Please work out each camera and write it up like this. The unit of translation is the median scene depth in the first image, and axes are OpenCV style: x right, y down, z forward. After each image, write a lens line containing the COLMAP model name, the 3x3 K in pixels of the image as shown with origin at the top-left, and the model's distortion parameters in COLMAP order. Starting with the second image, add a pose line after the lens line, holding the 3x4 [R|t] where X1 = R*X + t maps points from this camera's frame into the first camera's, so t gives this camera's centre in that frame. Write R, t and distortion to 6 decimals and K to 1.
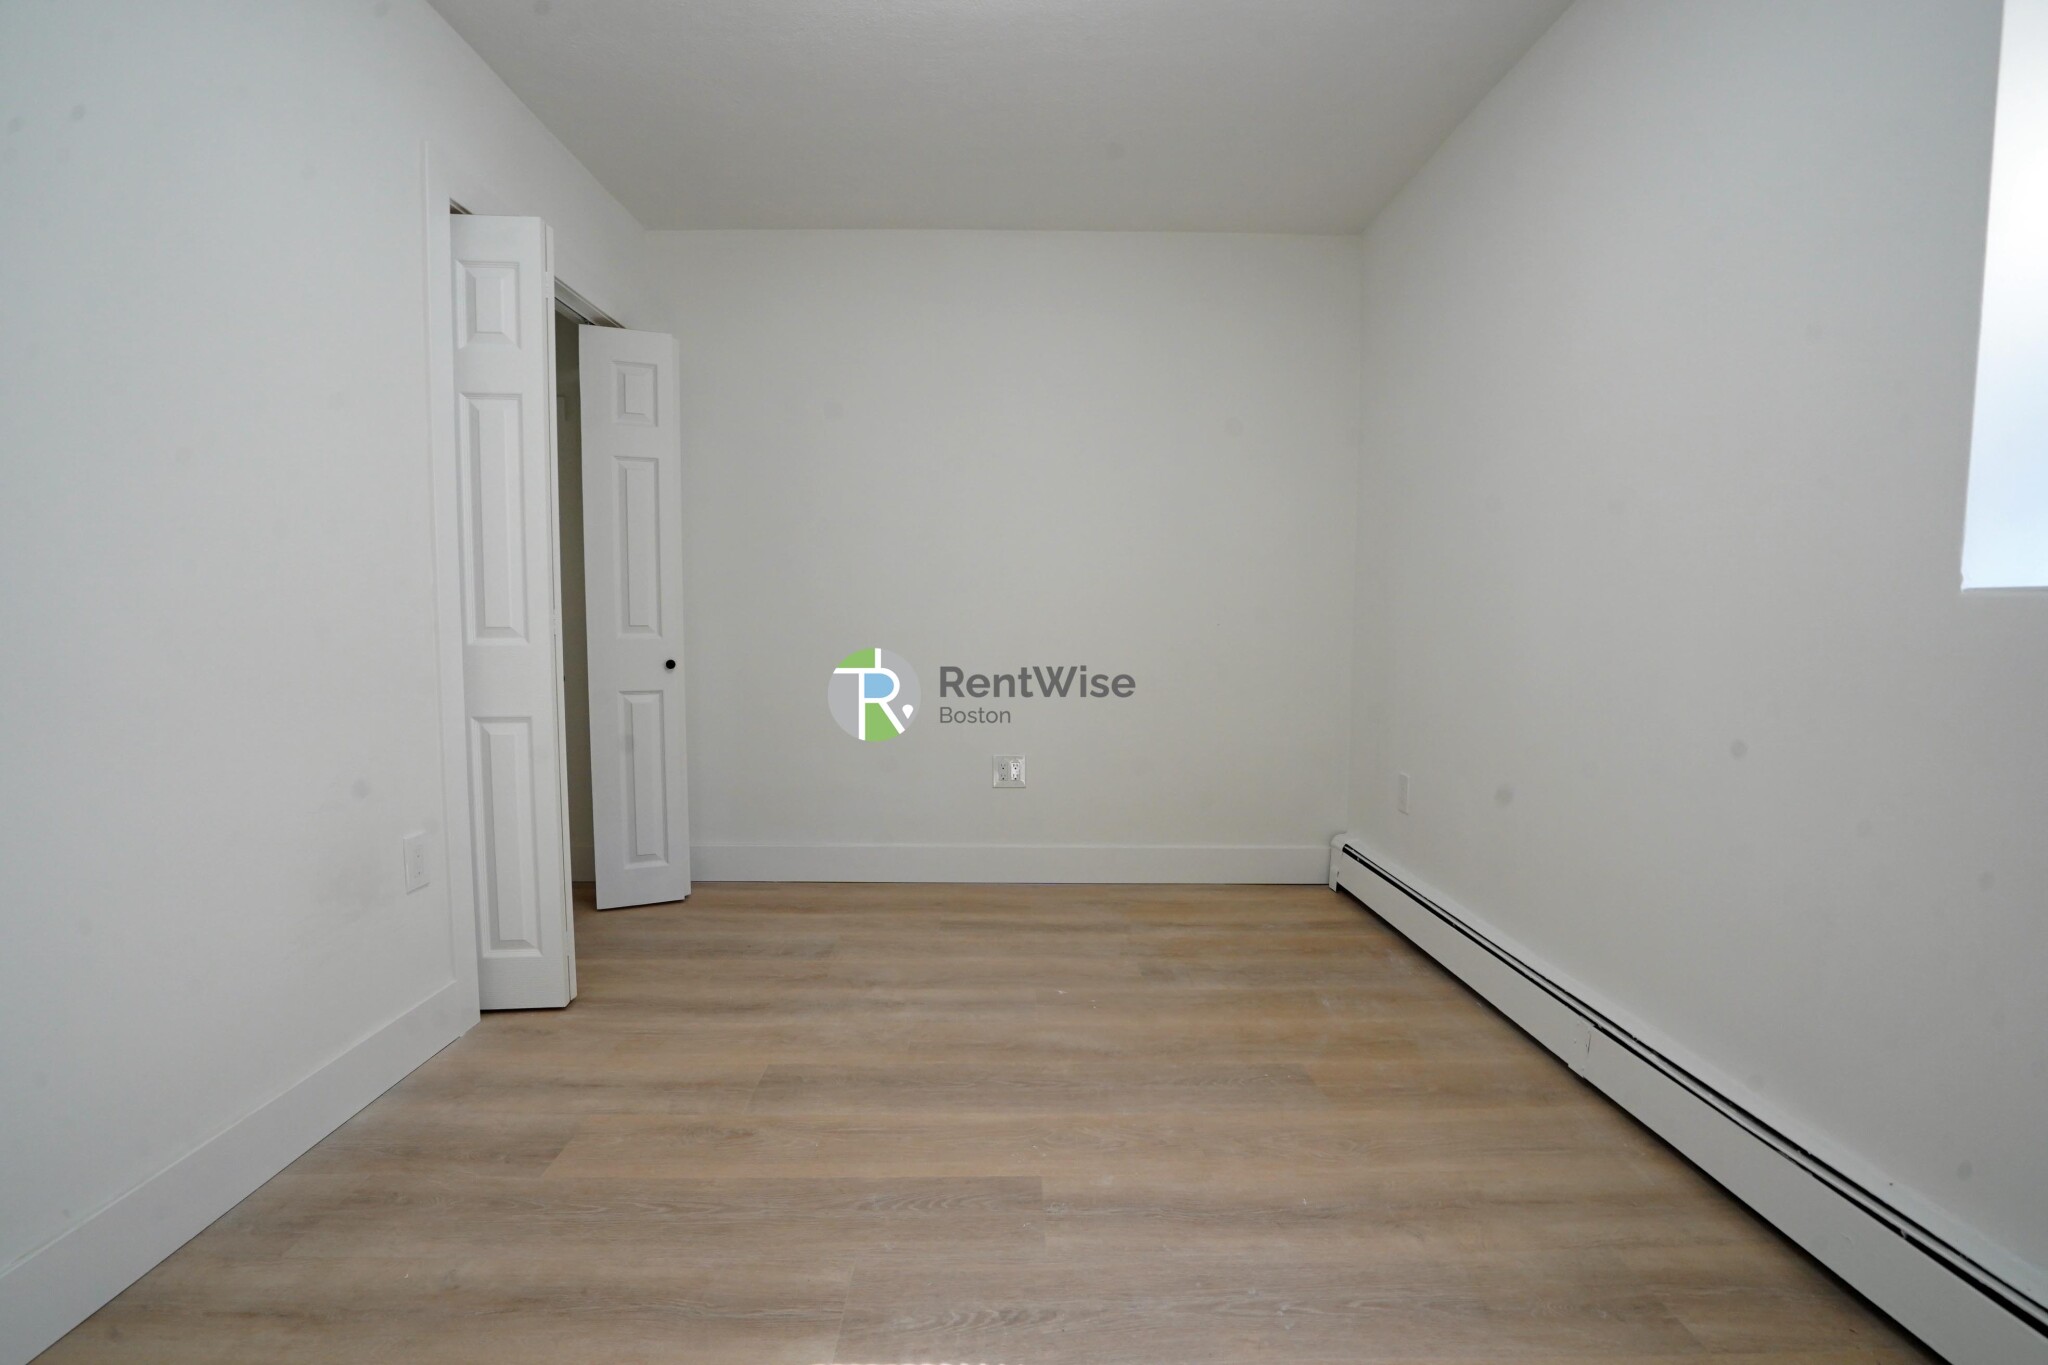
lens RADIAL K [[995.8, 0, 1028.0], [0, 995.8, 683.0], [0, 0, 1]] dist [0.002158, 0.000820]
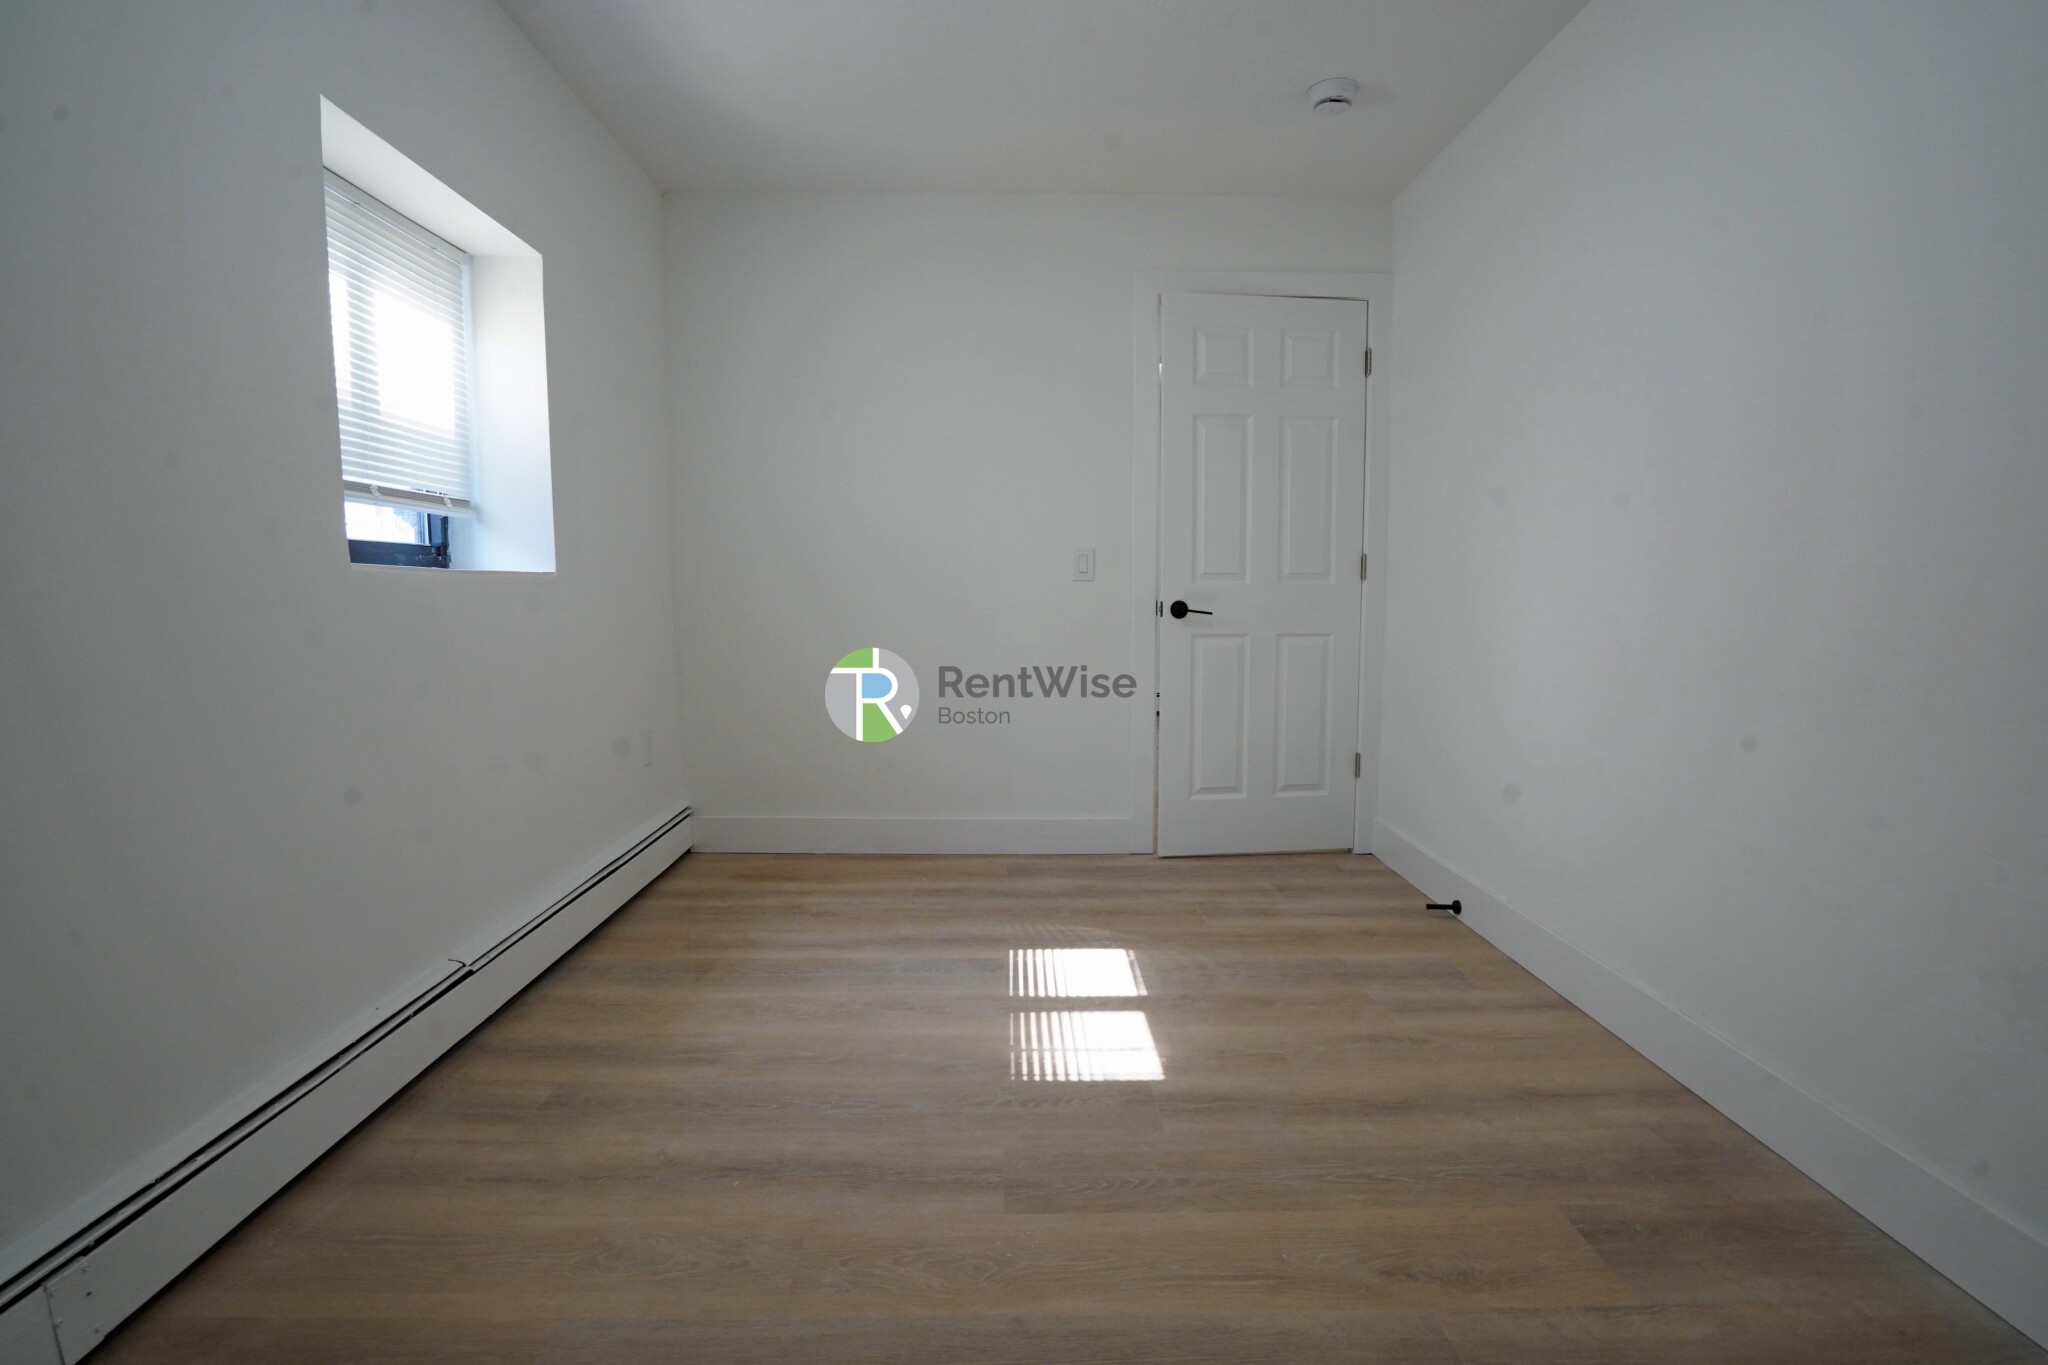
lens RADIAL K [[995.8, 0, 1021.8], [0, 995.8, 678.5], [0, 0, 1]] dist [0.002158, 0.000820]
pose [[-0.999957, -0.005187, 0.007729, -0.007945], [-0.003932, 0.988005, 0.154371, -0.122069], [-0.008437, 0.154334, -0.987983, 1.888295]]
